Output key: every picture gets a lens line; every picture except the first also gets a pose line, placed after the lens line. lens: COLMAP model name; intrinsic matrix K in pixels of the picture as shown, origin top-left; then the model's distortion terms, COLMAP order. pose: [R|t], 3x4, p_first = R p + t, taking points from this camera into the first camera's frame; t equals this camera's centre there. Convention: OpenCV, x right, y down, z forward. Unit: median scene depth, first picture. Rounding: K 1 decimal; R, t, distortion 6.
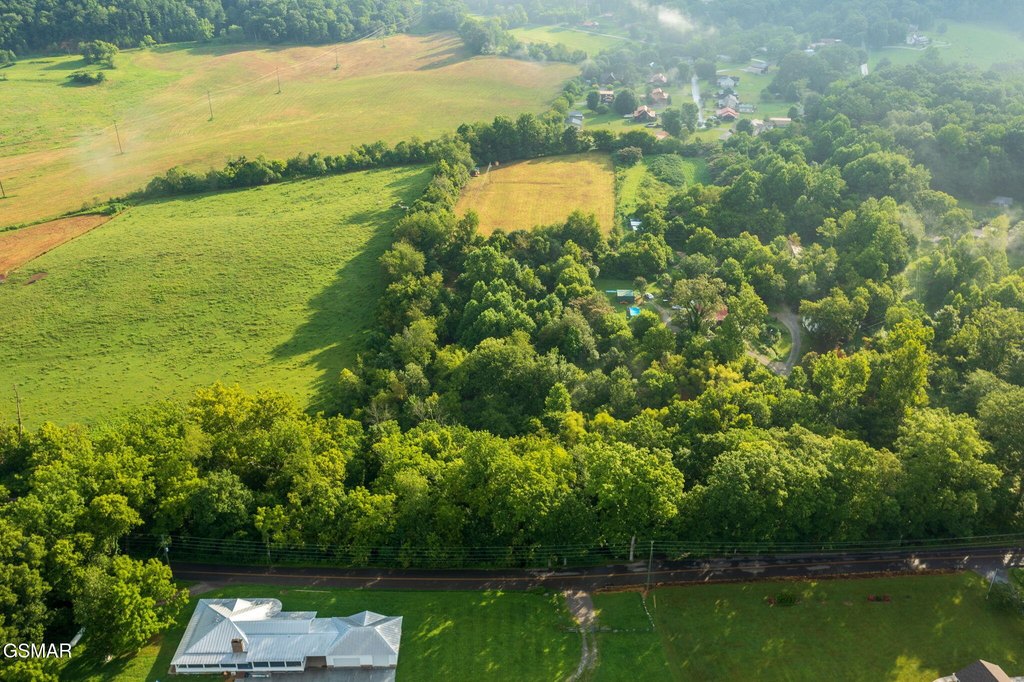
lens RADIAL K [[827.5, 0, 509.0], [0, 827.5, 338.9], [0, 0, 1]] dist [0.001404, 0.015355]
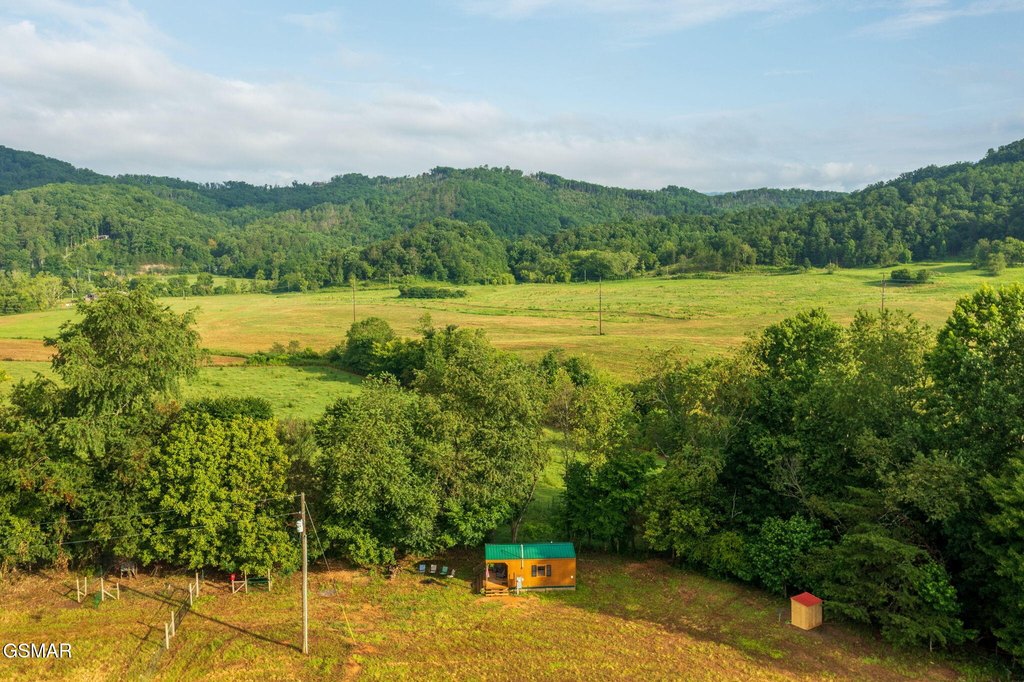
lens RADIAL K [[827.5, 0, 509.0], [0, 827.5, 338.9], [0, 0, 1]] dist [0.001404, 0.015355]
pose [[0.160869, 0.117426, -0.979966, 0.064034], [-0.437792, 0.898364, 0.035781, -0.147739], [0.884568, 0.423265, 0.195927, 0.573800]]
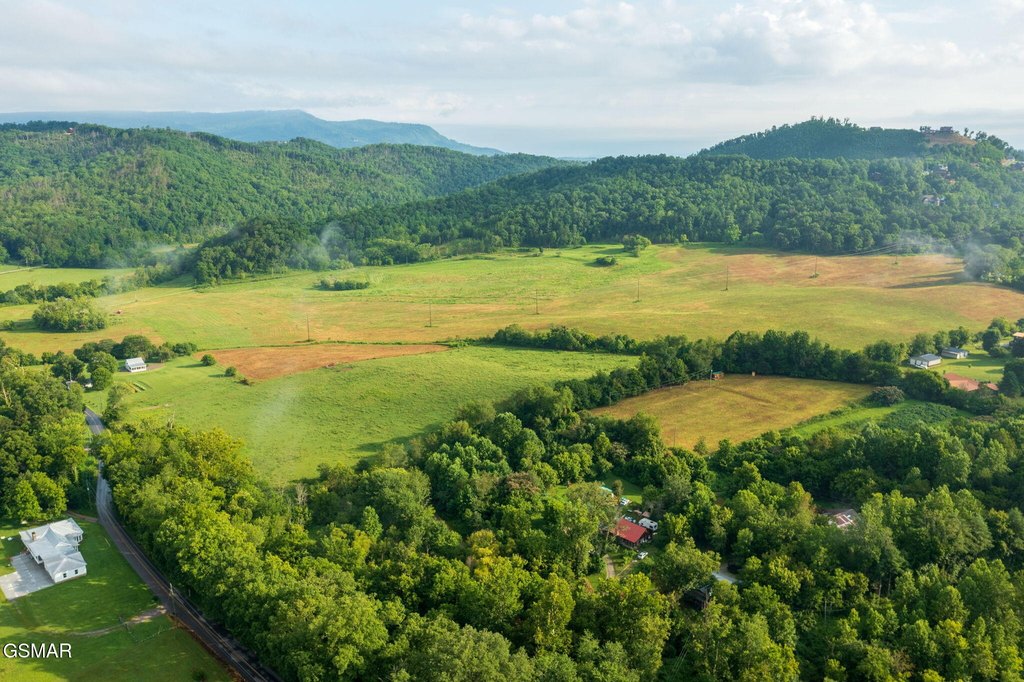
lens RADIAL K [[827.5, 0, 509.0], [0, 827.5, 338.9], [0, 0, 1]] dist [0.001404, 0.015355]
pose [[0.651864, 0.167436, -0.739620, 0.328753], [-0.332250, 0.939786, -0.080079, -0.046430], [0.681676, 0.297939, 0.668243, 0.075587]]
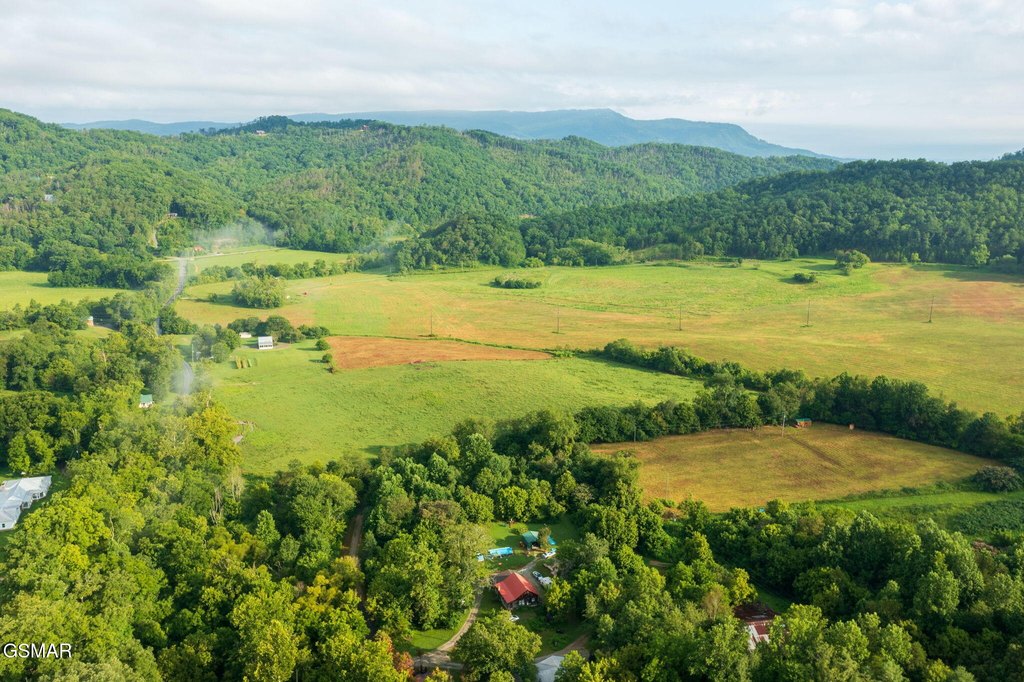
lens RADIAL K [[827.5, 0, 509.0], [0, 827.5, 338.9], [0, 0, 1]] dist [0.001404, 0.015355]
pose [[0.334421, 0.217022, -0.917096, 0.380403], [-0.427161, 0.902328, 0.057762, -0.121195], [0.840057, 0.372431, 0.394461, 0.224738]]
